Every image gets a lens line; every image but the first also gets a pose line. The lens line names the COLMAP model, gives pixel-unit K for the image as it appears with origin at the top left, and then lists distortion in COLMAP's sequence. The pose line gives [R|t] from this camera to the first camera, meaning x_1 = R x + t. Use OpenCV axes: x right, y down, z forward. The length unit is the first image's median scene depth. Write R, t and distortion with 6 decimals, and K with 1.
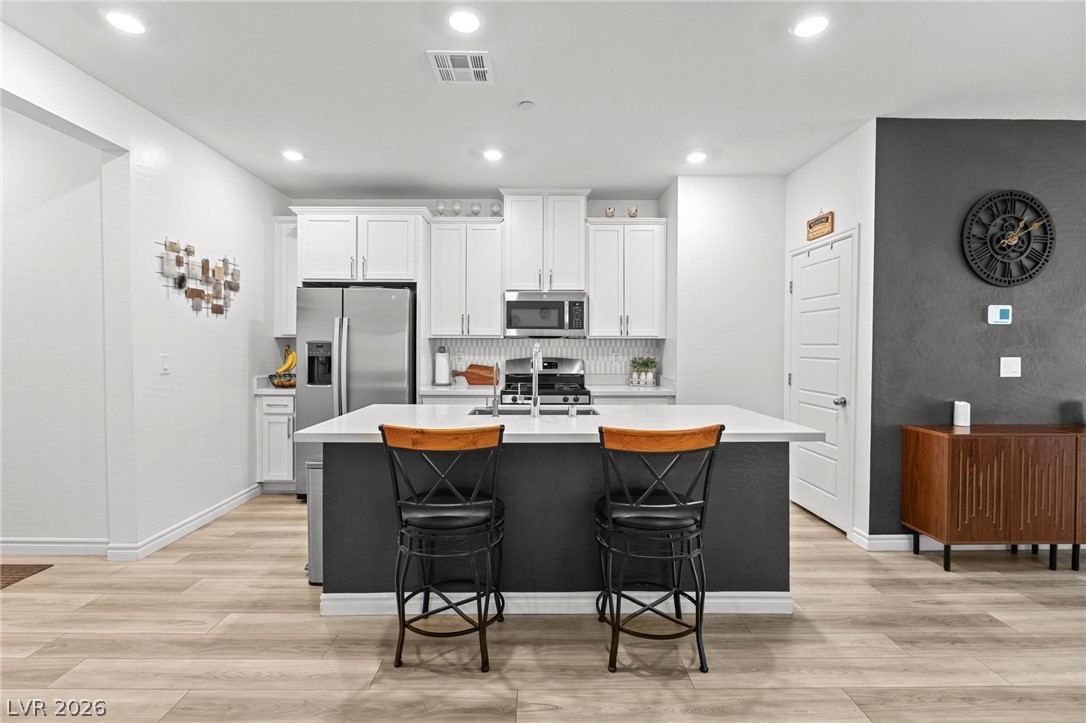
lens RADIAL K [[495.1, 0, 543.7], [0, 495.1, 355.1], [0, 0, 1]] dist [-0.003829, -0.001219]
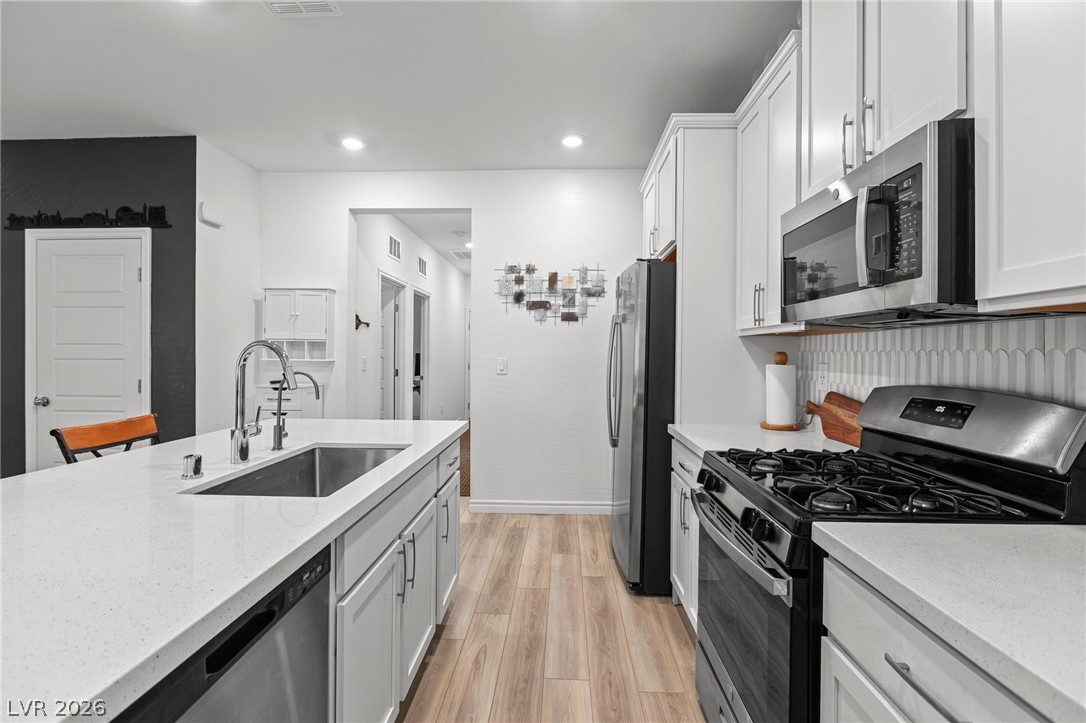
lens RADIAL K [[495.1, 0, 542.9], [0, 495.1, 360.9], [0, 0, 1]] dist [-0.003829, -0.001219]
pose [[-0.067613, 0.005183, -0.997698, 0.418605], [-0.026897, 0.999614, 0.007016, -0.005561], [0.997349, 0.027310, -0.067447, 1.072744]]
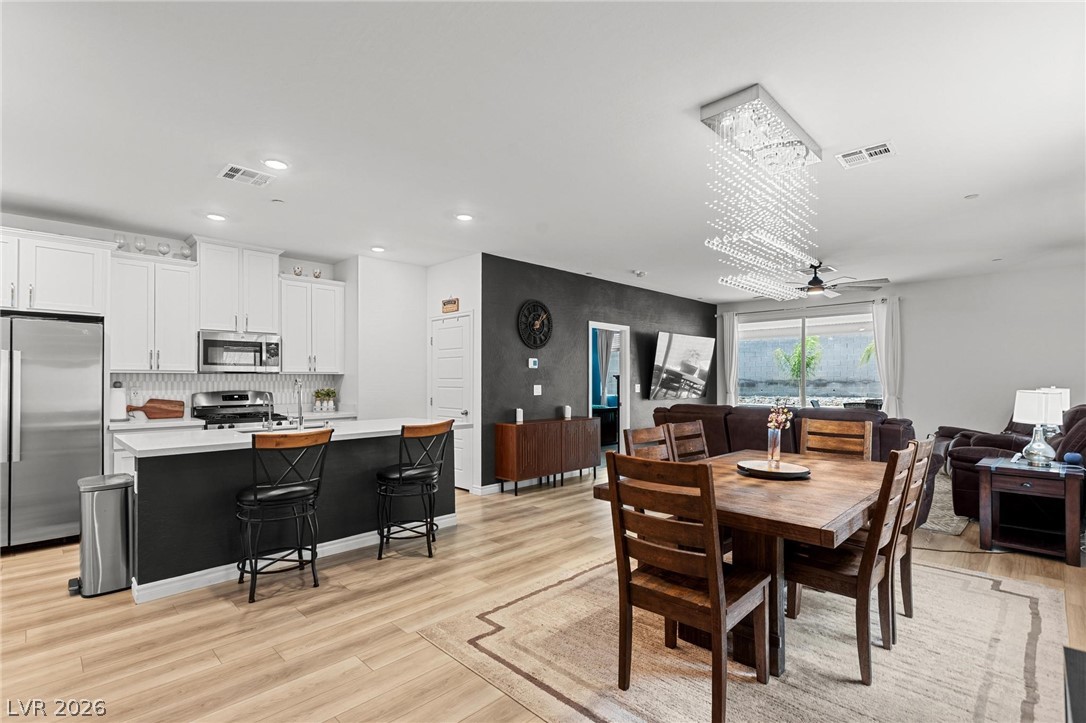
lens RADIAL K [[496.1, 0, 528.5], [0, 496.1, 380.1], [0, 0, 1]] dist [0.000768, 0.000395]
pose [[0.727379, -0.003676, 0.686226, -0.386680], [0.015577, 0.999816, -0.011155, 0.005424], [-0.686059, 0.018804, 0.727303, -0.367298]]
